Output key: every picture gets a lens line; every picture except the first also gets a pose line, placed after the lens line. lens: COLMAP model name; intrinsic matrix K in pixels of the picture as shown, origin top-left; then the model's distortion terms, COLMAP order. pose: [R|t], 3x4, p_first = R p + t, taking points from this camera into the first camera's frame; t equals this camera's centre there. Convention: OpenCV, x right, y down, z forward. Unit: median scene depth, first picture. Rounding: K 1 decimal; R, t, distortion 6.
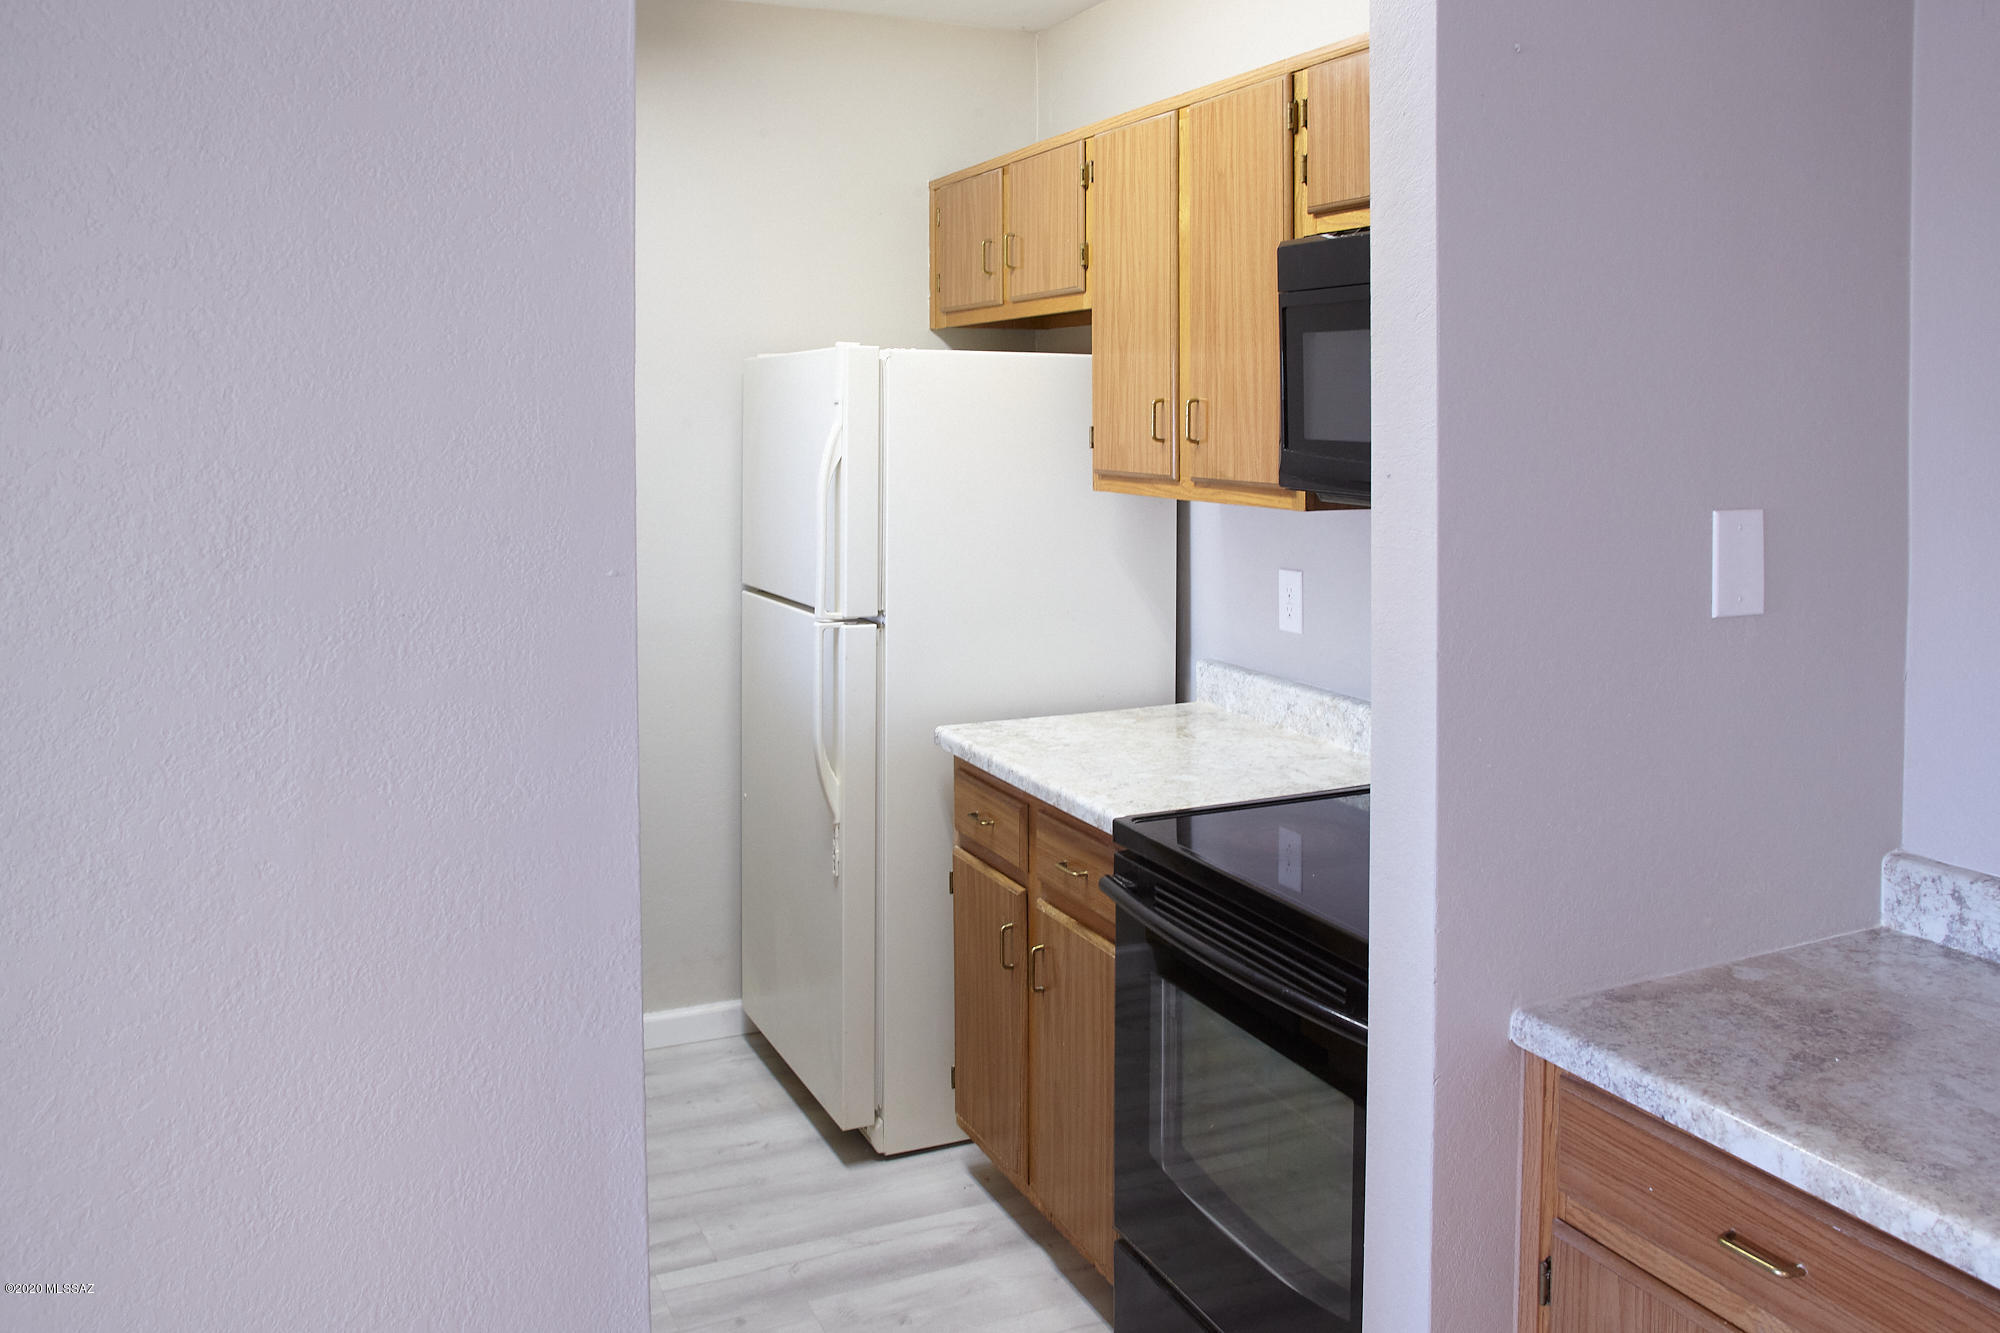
lens RADIAL K [[1617.1, 0, 1053.8], [0, 1617.1, 425.2], [0, 0, 1]] dist [-0.065429, 0.040407]
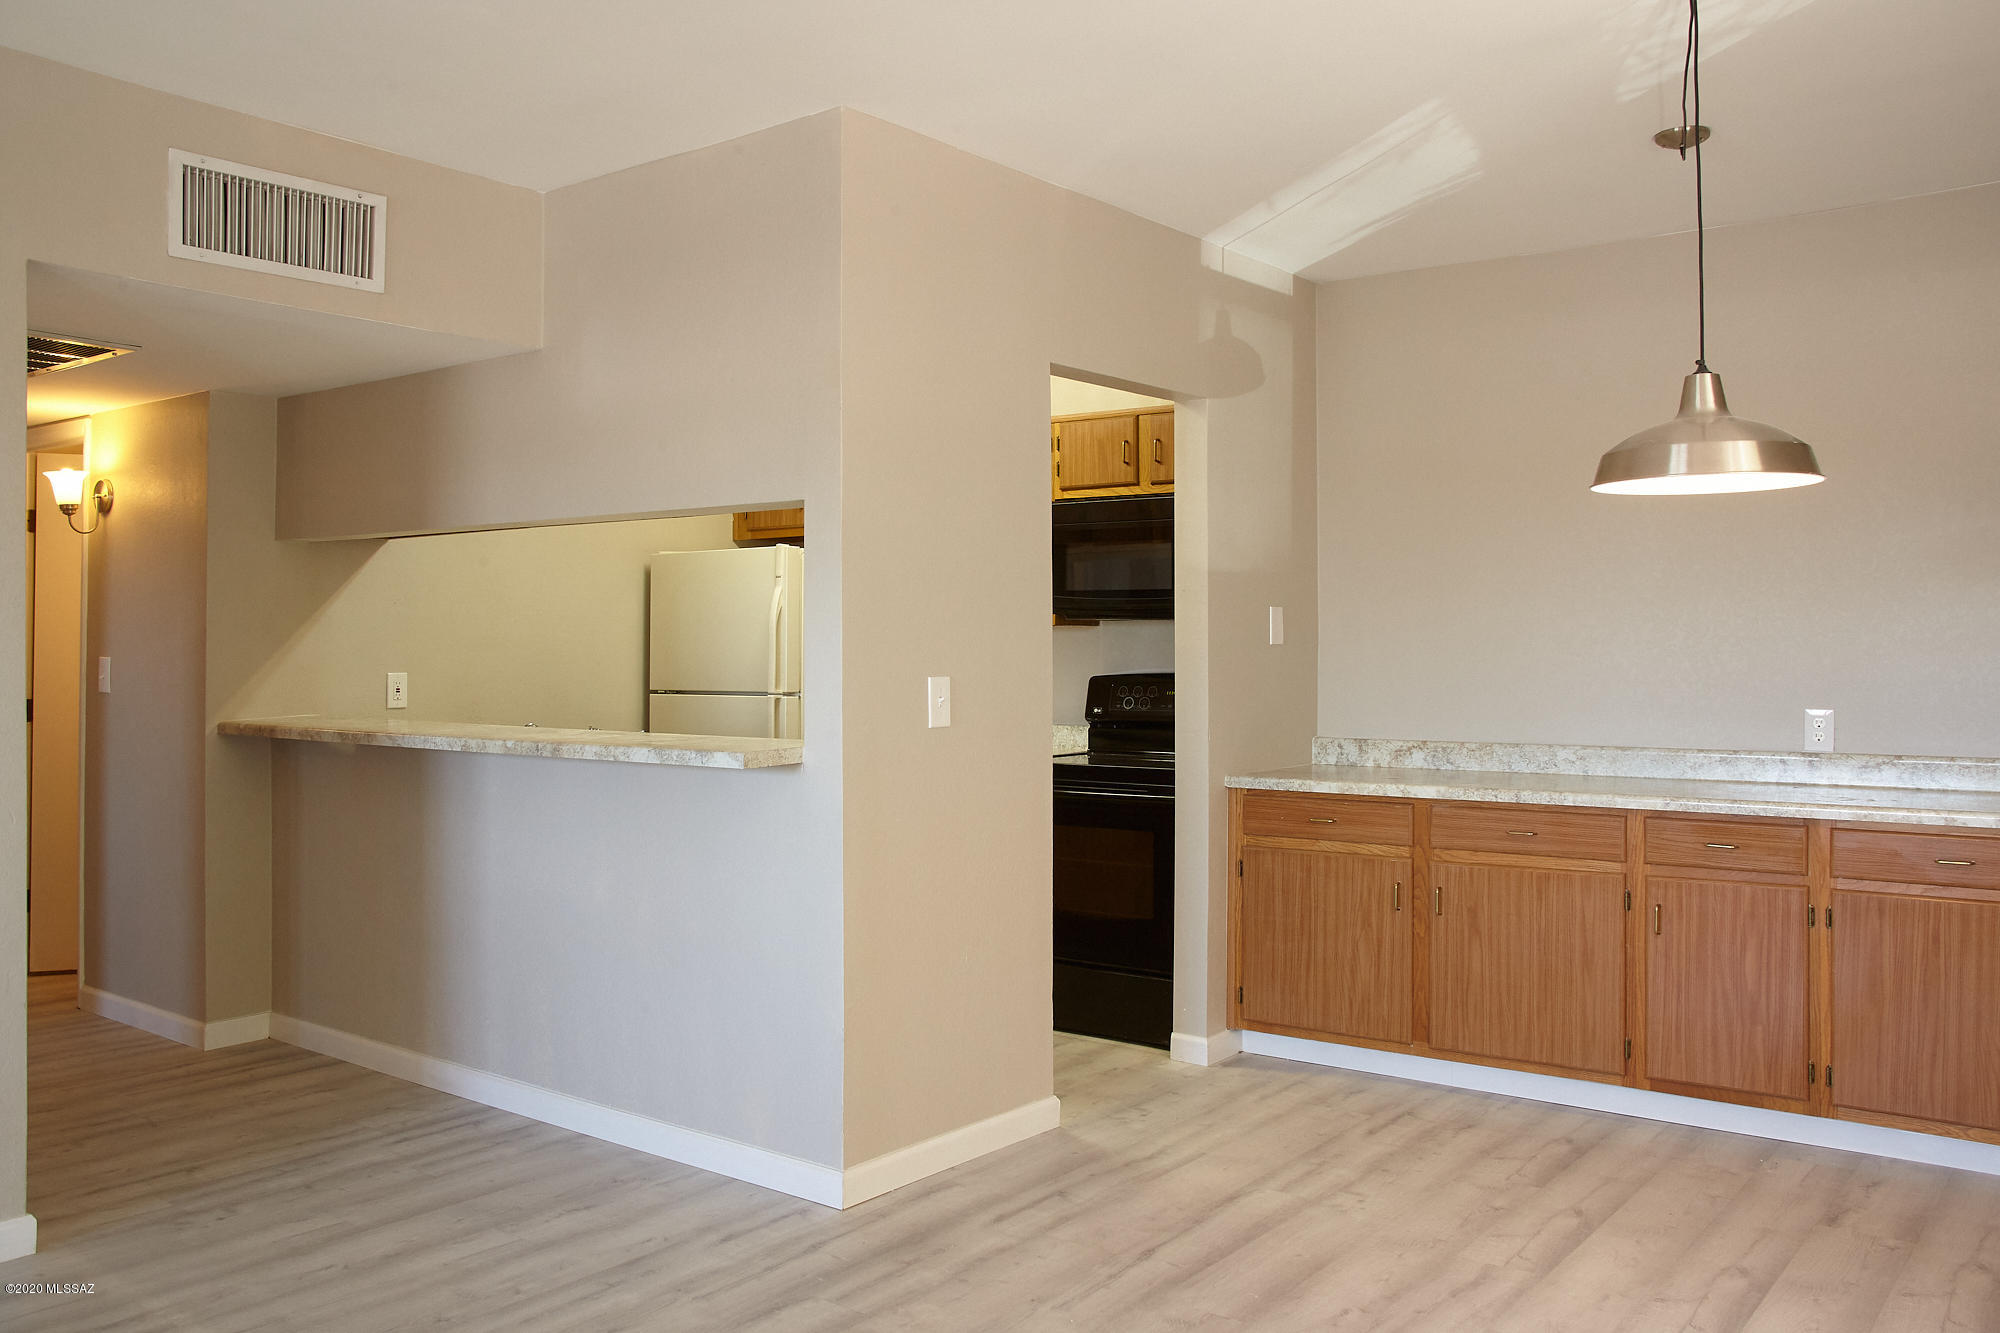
lens RADIAL K [[1617.1, 0, 936.0], [0, 1617.1, 627.4], [0, 0, 1]] dist [-0.065429, 0.040407]
pose [[0.906692, 0.004439, 0.421769, -0.945895], [0.004354, 0.999793, -0.019882, 0.103001], [-0.421770, 0.019864, 0.906485, -0.950215]]
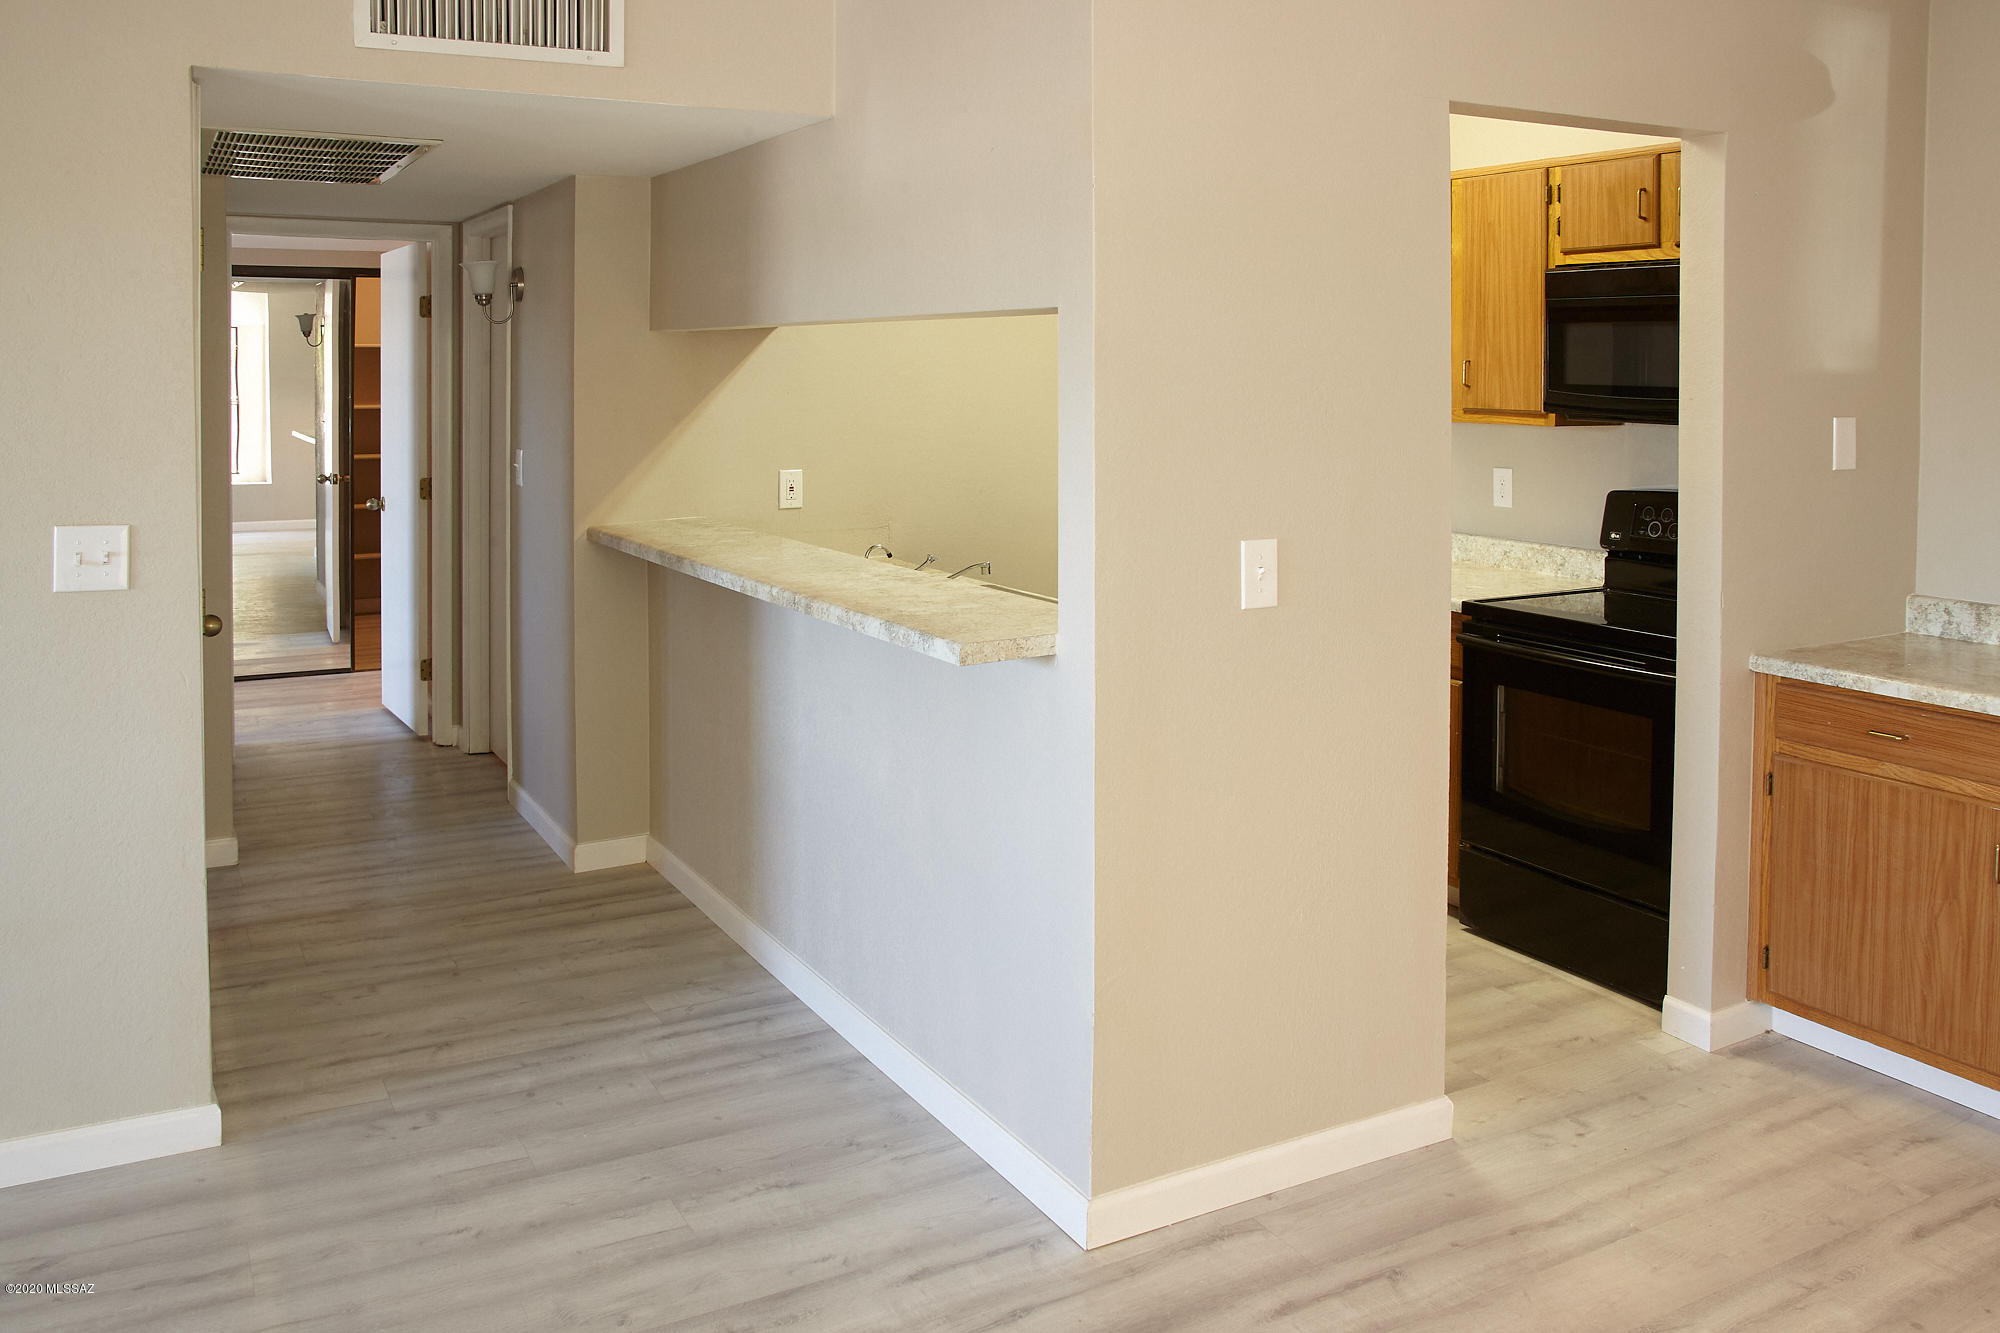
lens RADIAL K [[1617.1, 0, 1015.6], [0, 1617.1, 396.8], [0, 0, 1]] dist [-0.065429, 0.040407]
pose [[0.998034, 0.000430, 0.062669, -0.534458], [-0.001000, 0.999958, 0.009067, 0.007461], [-0.062663, -0.009112, 0.997993, -0.676555]]
